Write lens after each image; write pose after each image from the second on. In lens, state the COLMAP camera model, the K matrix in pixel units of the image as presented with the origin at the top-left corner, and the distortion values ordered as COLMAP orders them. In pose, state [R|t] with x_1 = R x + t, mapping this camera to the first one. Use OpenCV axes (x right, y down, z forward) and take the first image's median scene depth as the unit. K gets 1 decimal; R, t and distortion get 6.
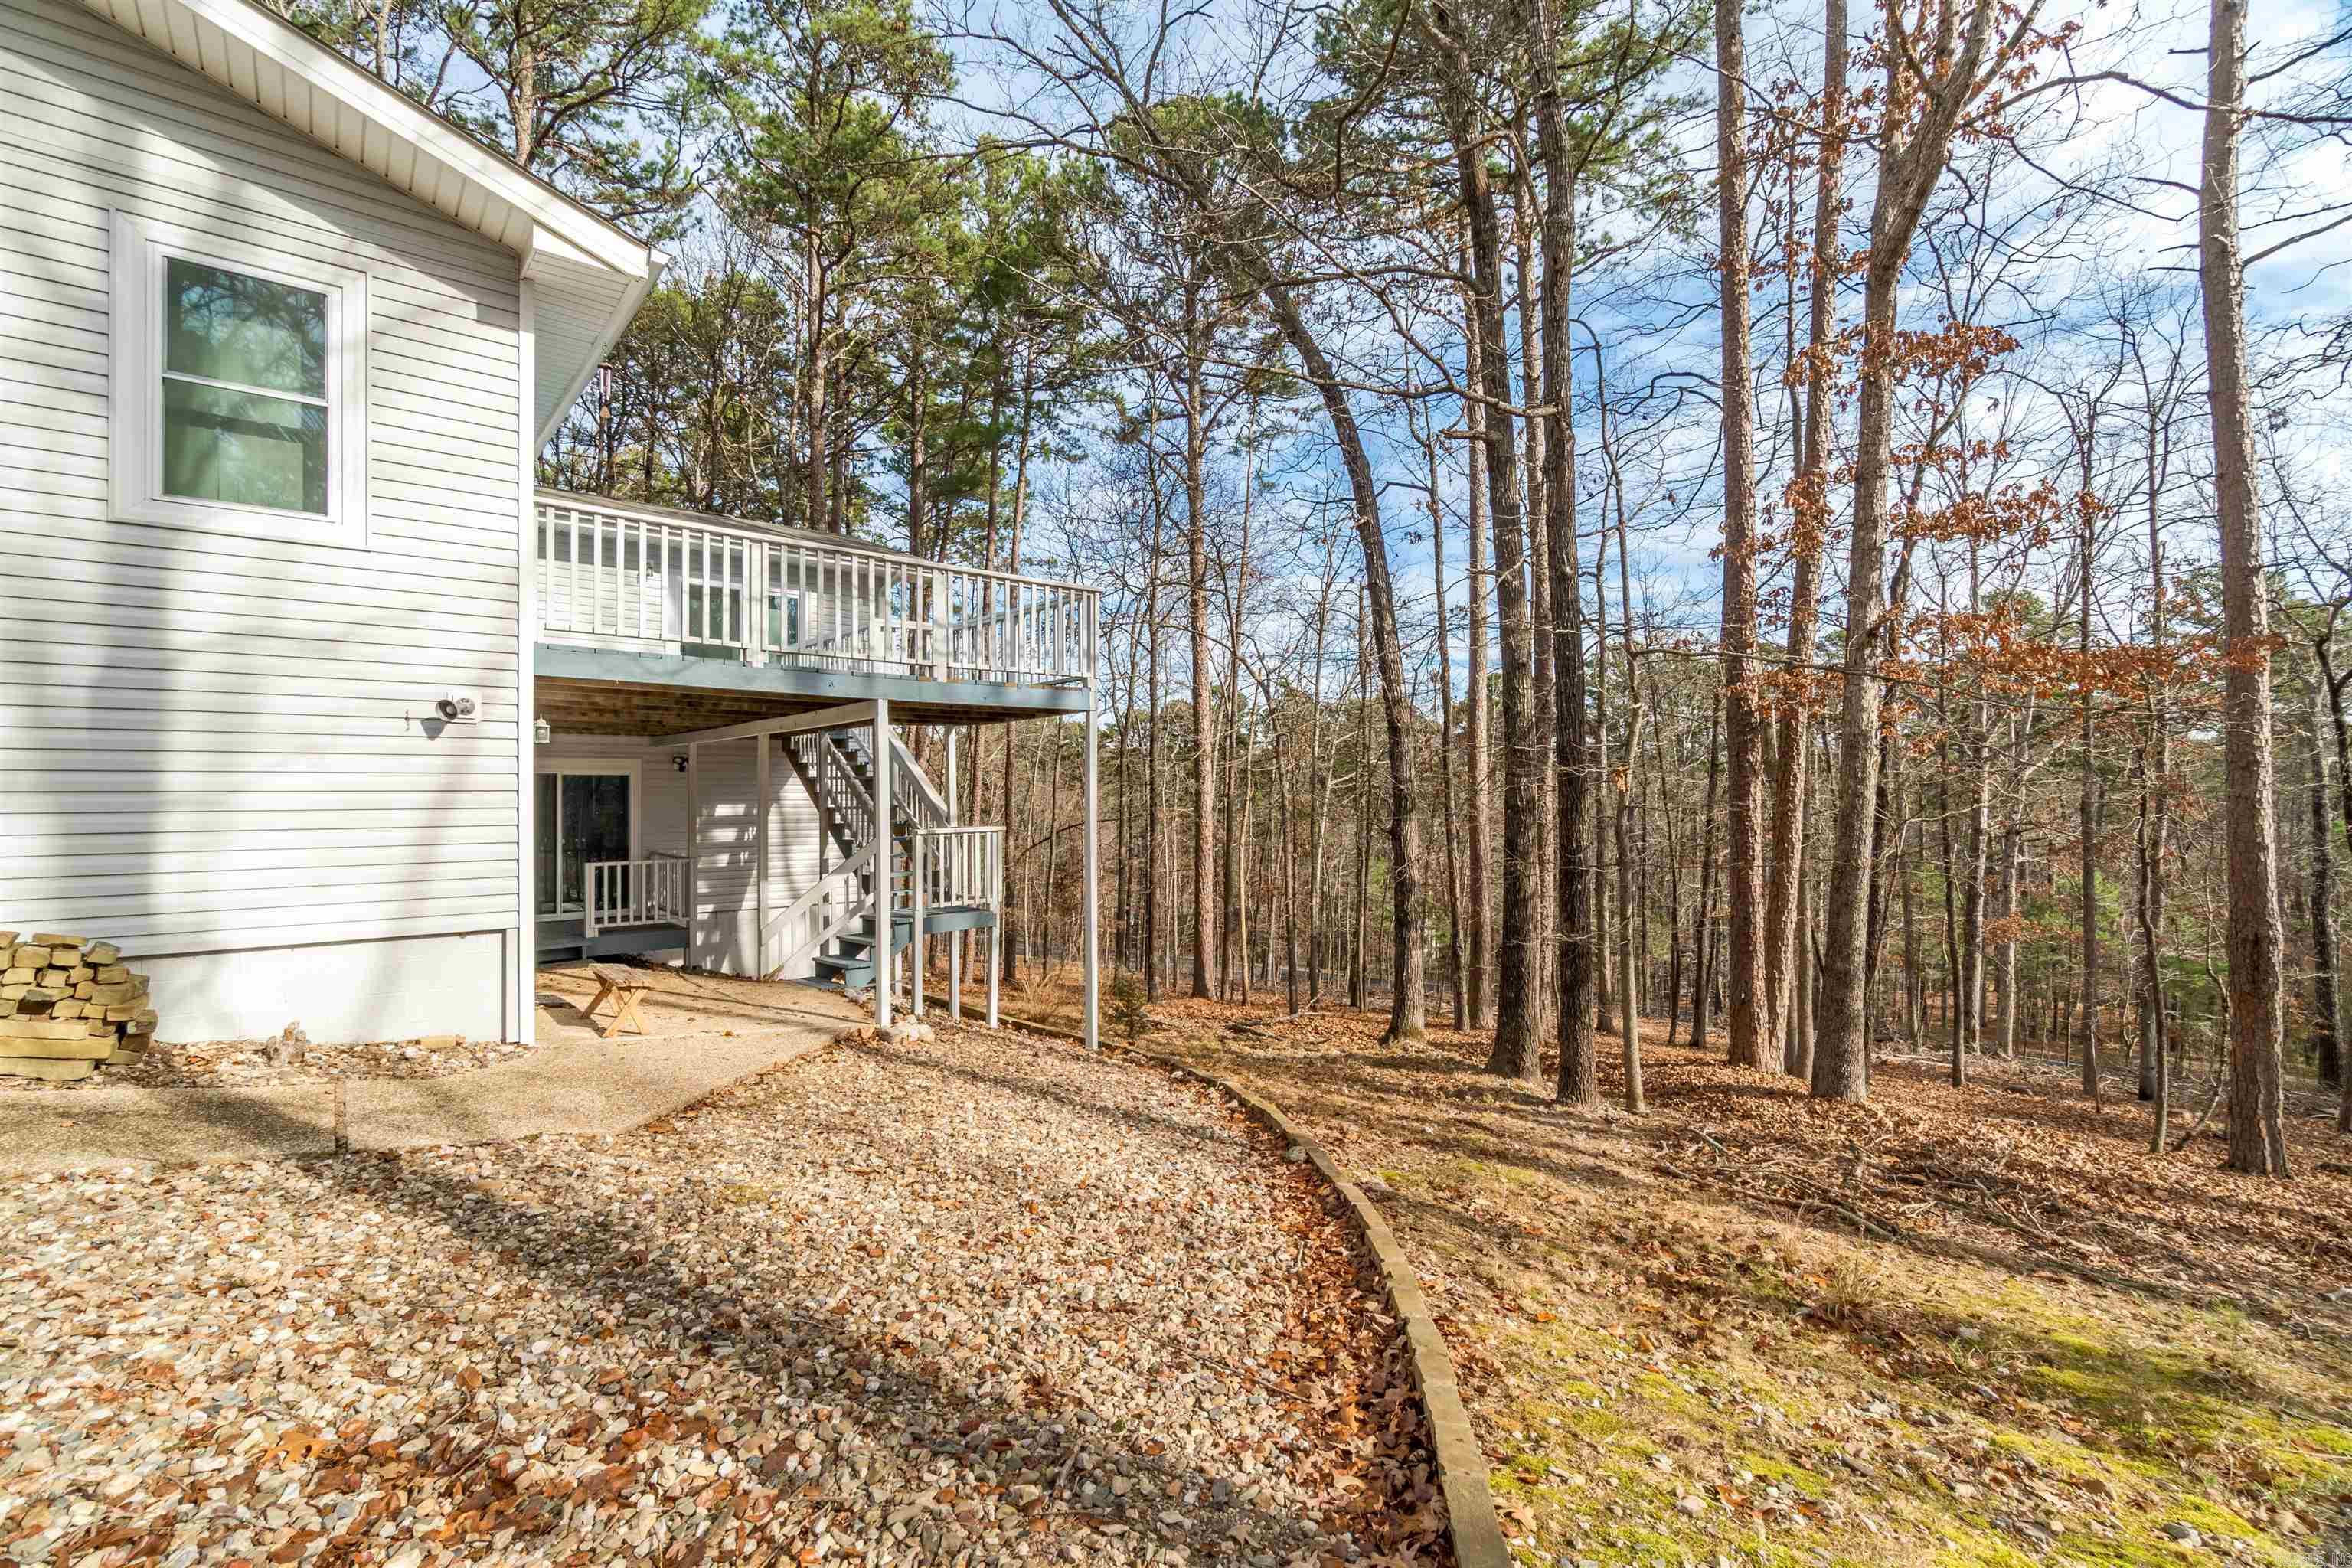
lens RADIAL K [[1015.6, 0, 1176.0], [0, 1015.6, 784.0], [0, 0, 1]] dist [-0.000824, 0.000044]
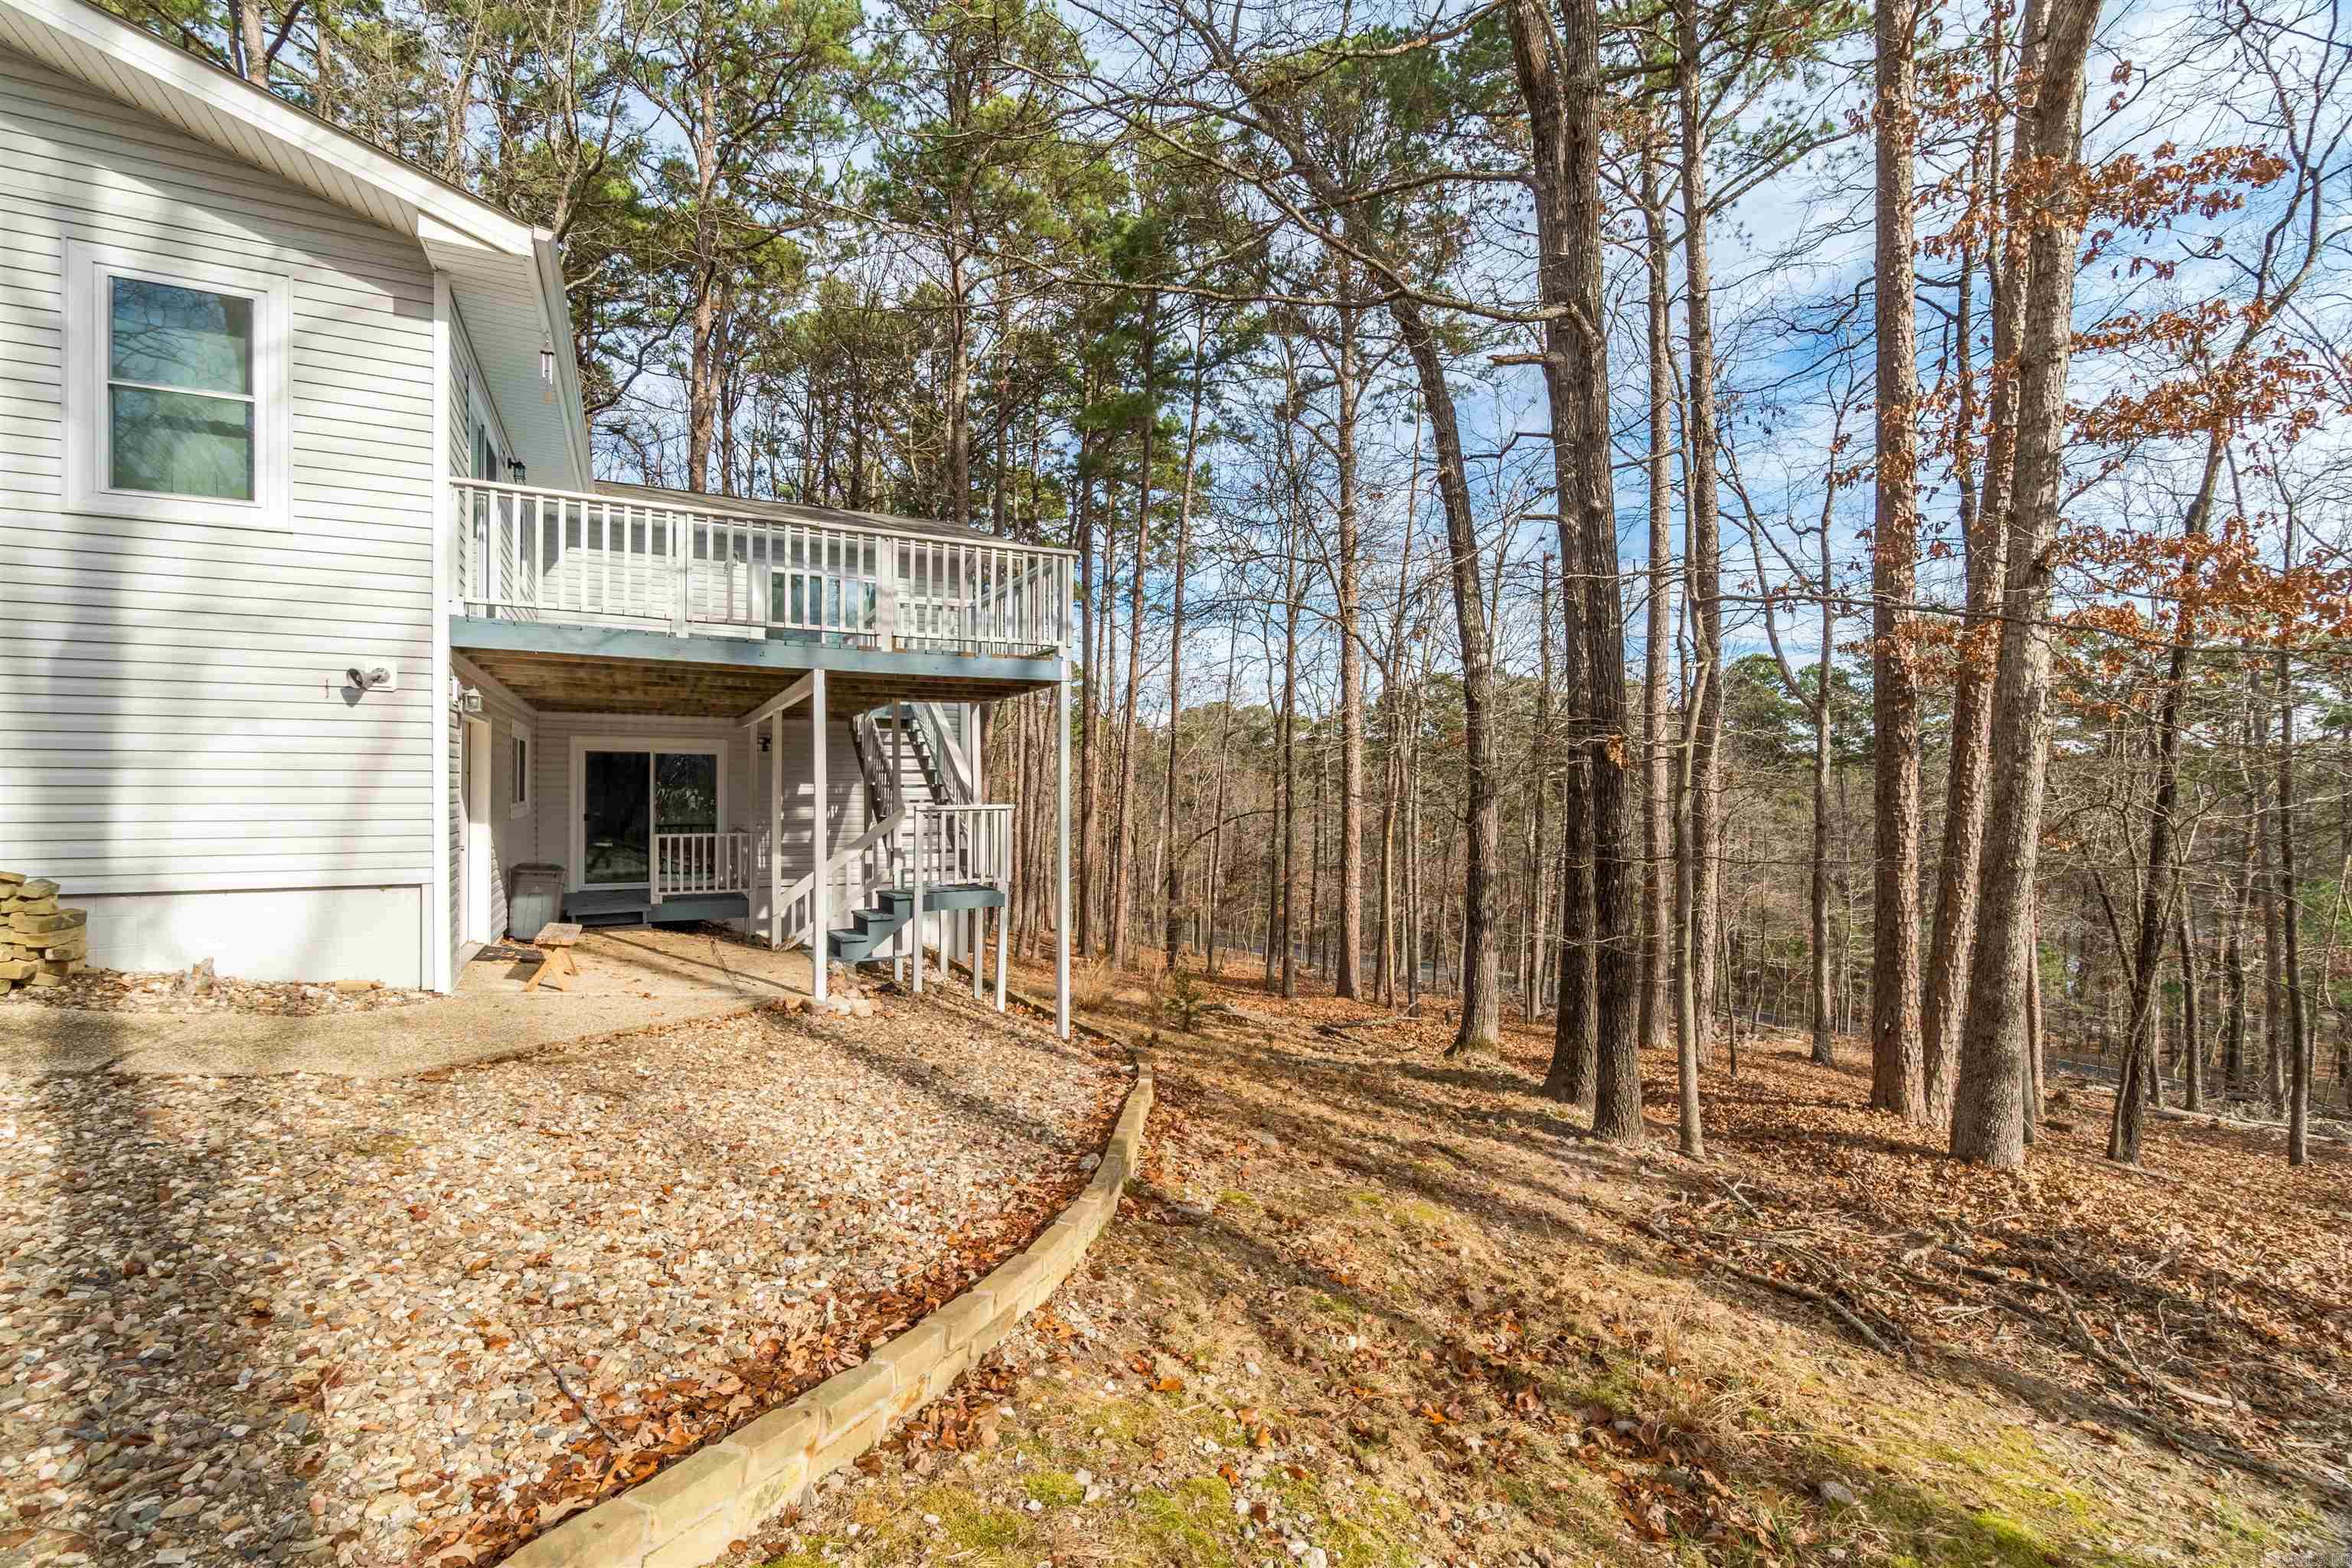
lens RADIAL K [[1022.5, 0, 1174.7], [0, 1022.5, 794.7], [0, 0, 1]] dist [-0.001290, 0.000151]
pose [[0.972087, 0.010706, -0.234376, 0.285834], [-0.006886, 0.999830, 0.017112, 0.019709], [0.234520, -0.015020, 0.971995, 0.109472]]
